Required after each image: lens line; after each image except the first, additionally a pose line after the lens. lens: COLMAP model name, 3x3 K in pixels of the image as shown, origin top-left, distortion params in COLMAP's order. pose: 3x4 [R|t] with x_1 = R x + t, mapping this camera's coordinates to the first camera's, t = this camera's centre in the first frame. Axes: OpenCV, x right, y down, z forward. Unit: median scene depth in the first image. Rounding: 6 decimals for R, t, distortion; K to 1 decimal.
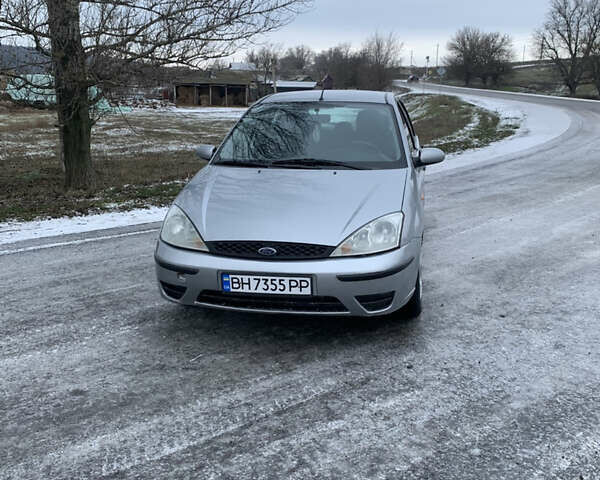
lens RADIAL K [[609.9, 0, 301.2], [0, 609.9, 226.2], [0, 0, 1]] dist [0.106922, -0.225865]
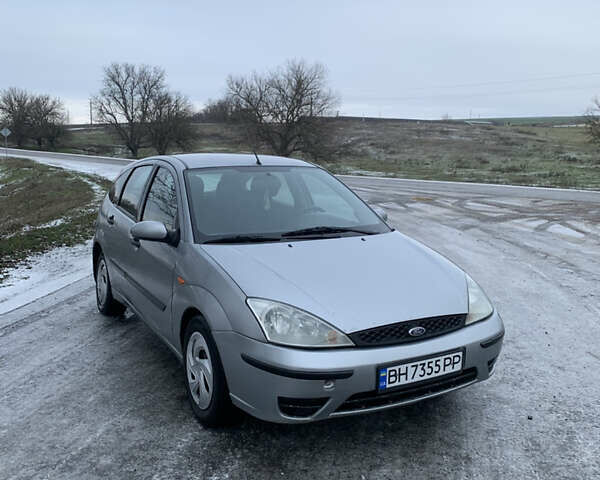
lens RADIAL K [[609.9, 0, 301.2], [0, 609.9, 226.2], [0, 0, 1]] dist [0.106922, -0.225865]
pose [[0.762680, -0.073992, 0.642529, -0.518394], [0.136537, 0.989465, -0.048126, -0.062921], [-0.632200, 0.124434, 0.764748, 0.283254]]
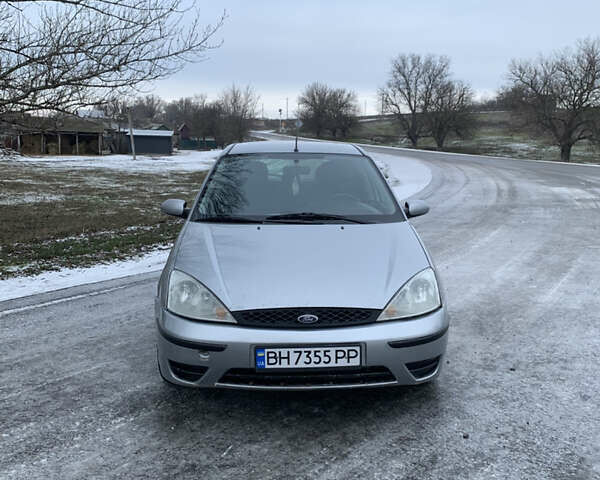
lens RADIAL K [[609.9, 0, 301.2], [0, 609.9, 226.2], [0, 0, 1]] dist [0.106922, -0.225865]
pose [[0.972006, -0.024299, 0.233698, -0.187422], [0.042540, 0.996400, -0.073332, -0.019889], [-0.231075, 0.081221, 0.969540, 0.090886]]
